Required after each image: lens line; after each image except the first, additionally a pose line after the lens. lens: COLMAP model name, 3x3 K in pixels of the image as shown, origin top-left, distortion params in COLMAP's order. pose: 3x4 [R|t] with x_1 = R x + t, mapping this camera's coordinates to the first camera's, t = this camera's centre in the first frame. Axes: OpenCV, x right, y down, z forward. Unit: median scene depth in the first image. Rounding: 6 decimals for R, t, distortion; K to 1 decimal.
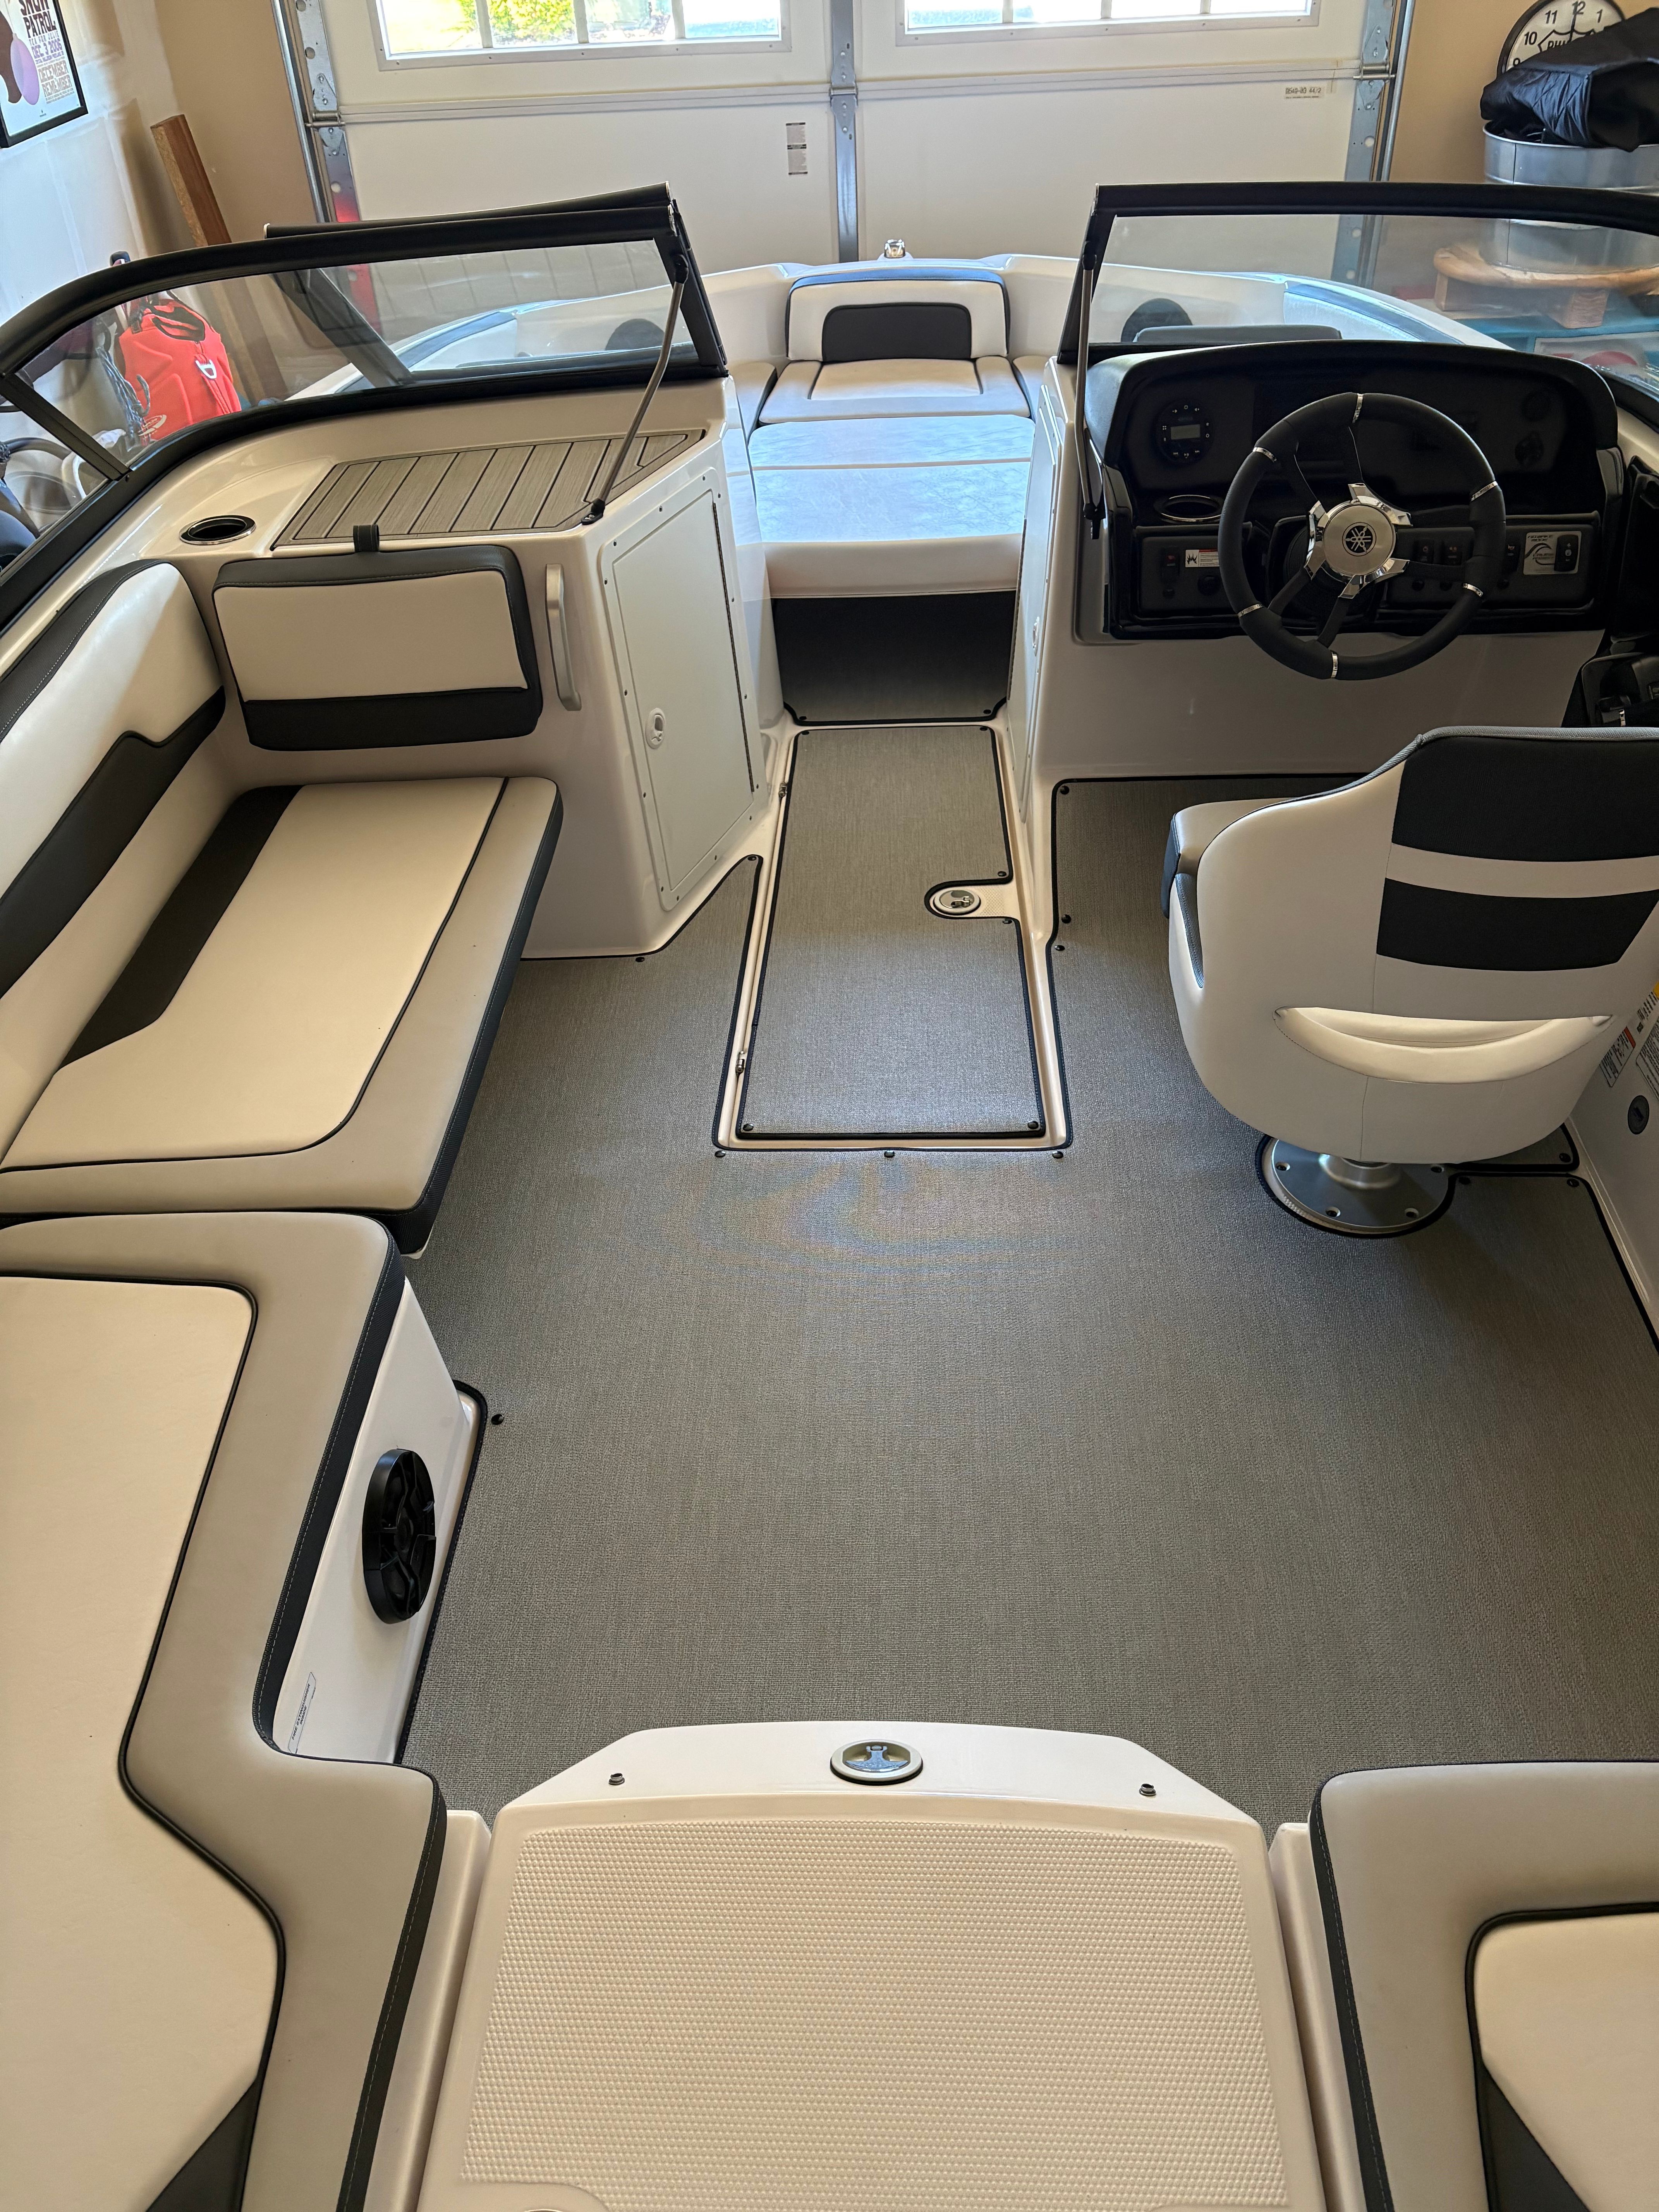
lens RADIAL K [[1496.4, 0, 829.5], [0, 1496.4, 1106.0], [0, 0, 1]] dist [0.002618, 0.002587]
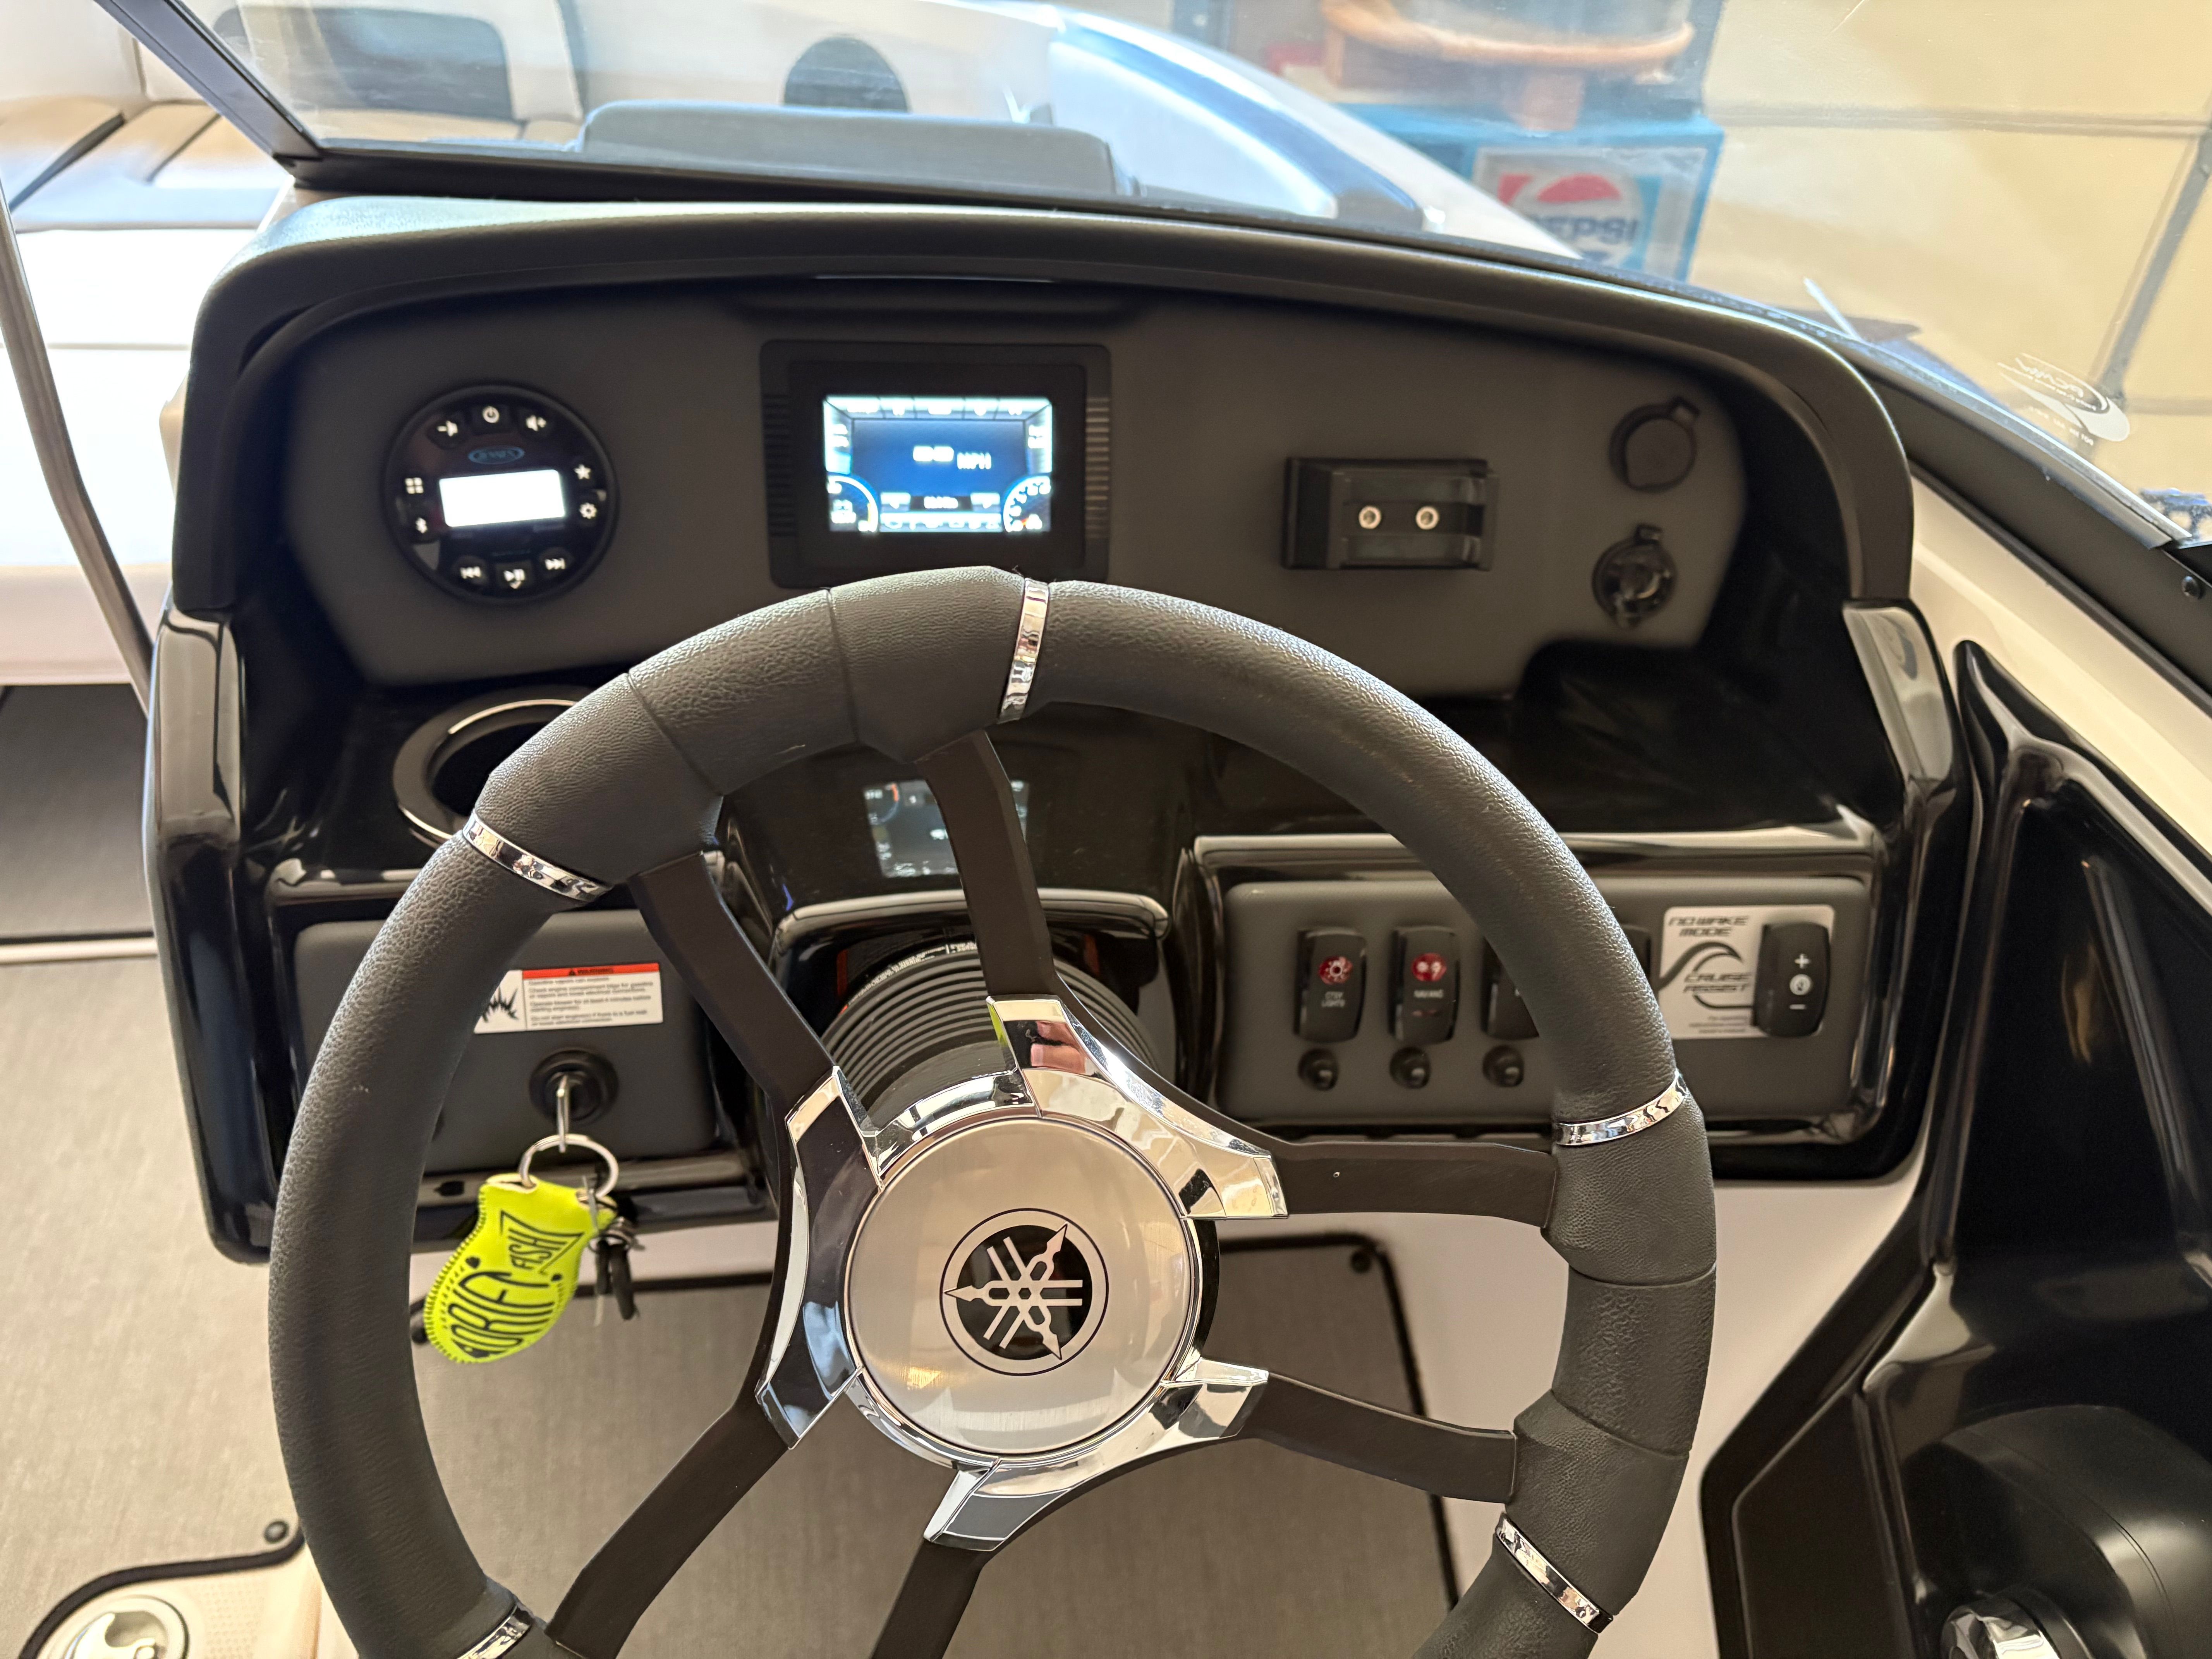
lens RADIAL K [[1496.4, 0, 1109.2], [0, 1496.4, 851.7], [0, 0, 1]] dist [0.002618, 0.002587]
pose [[0.974606, -0.044732, 0.219413, 0.296481], [0.043649, 0.998999, 0.009787, -0.400666], [-0.219631, 0.000038, 0.975583, 0.739259]]
